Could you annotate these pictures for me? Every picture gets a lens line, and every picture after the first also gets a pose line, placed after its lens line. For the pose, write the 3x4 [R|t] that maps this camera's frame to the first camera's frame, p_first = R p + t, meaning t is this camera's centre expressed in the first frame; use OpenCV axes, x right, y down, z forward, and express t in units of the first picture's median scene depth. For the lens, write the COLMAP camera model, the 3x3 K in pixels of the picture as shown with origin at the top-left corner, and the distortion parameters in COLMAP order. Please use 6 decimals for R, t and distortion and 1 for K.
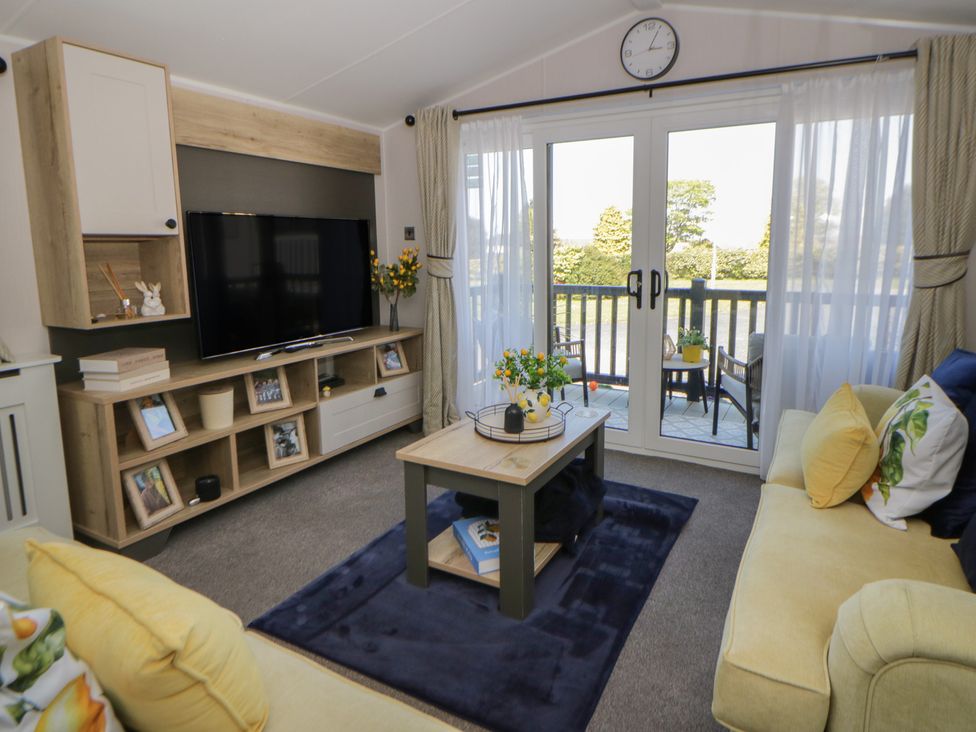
lens RADIAL K [[567.2, 0, 510.4], [0, 567.2, 330.3], [0, 0, 1]] dist [0.001772, -0.002487]
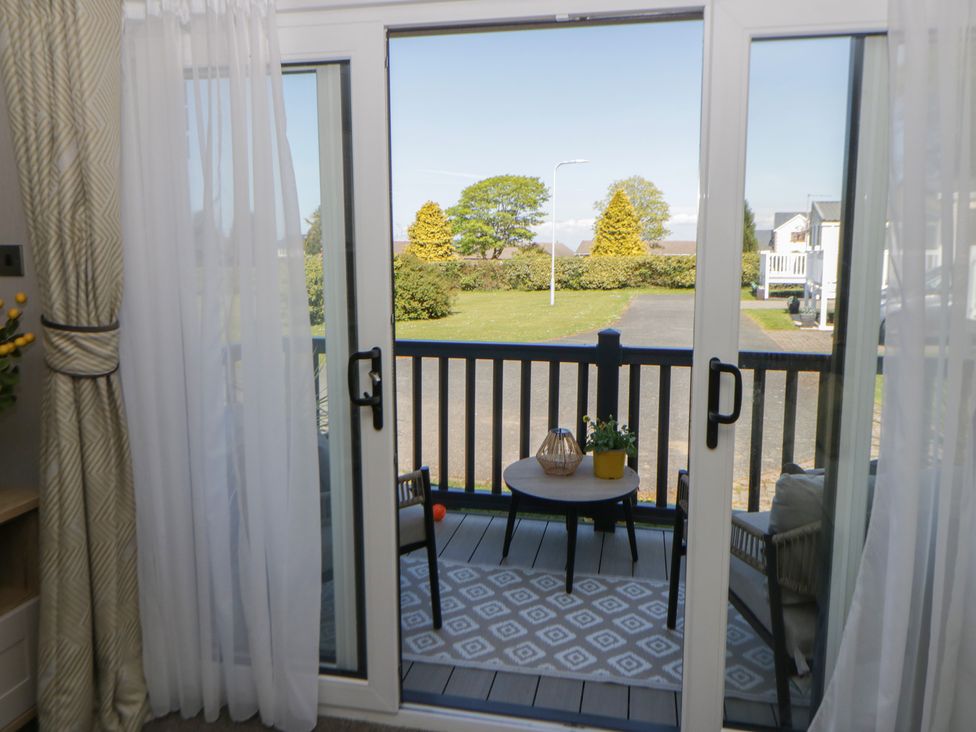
lens RADIAL K [[658.7, 0, 512.7], [0, 658.7, 316.0], [0, 0, 1]] dist [0.006468, 0.000381]
pose [[0.955506, -0.023198, 0.294058, 0.026994], [0.036847, 0.998481, -0.040960, -0.079893], [-0.292661, 0.049973, 0.954910, 0.351978]]
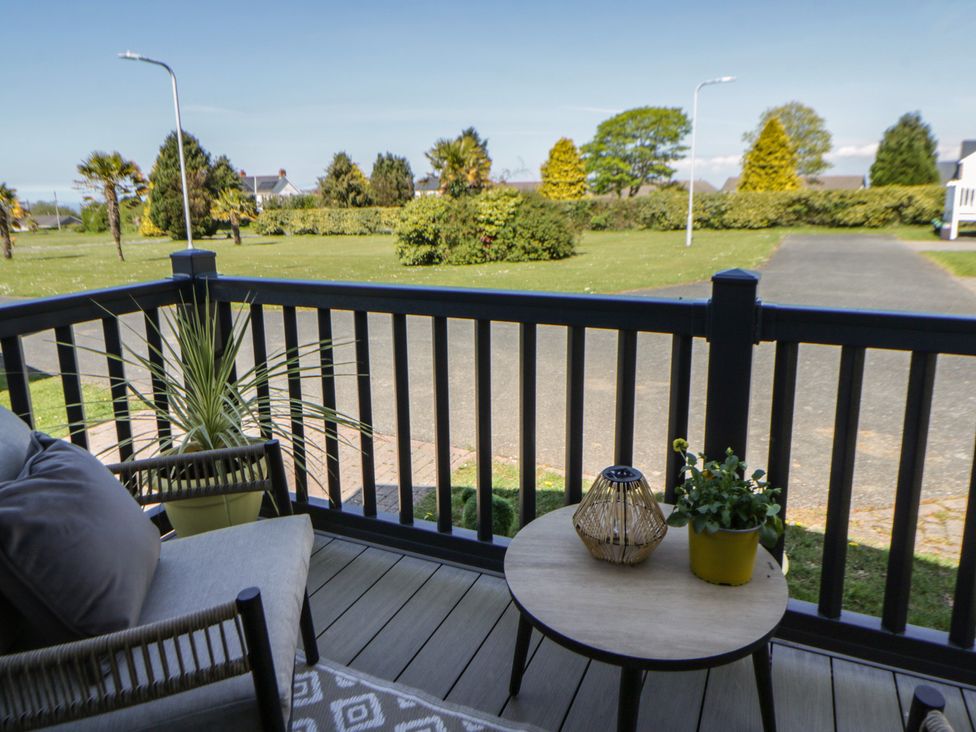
lens RADIAL K [[658.7, 0, 512.7], [0, 658.7, 316.0], [0, 0, 1]] dist [0.006468, 0.000381]
pose [[0.995680, -0.023954, 0.089710, 0.178207], [0.020368, 0.998965, 0.040674, -0.083469], [-0.090591, -0.038671, 0.995137, 0.647788]]
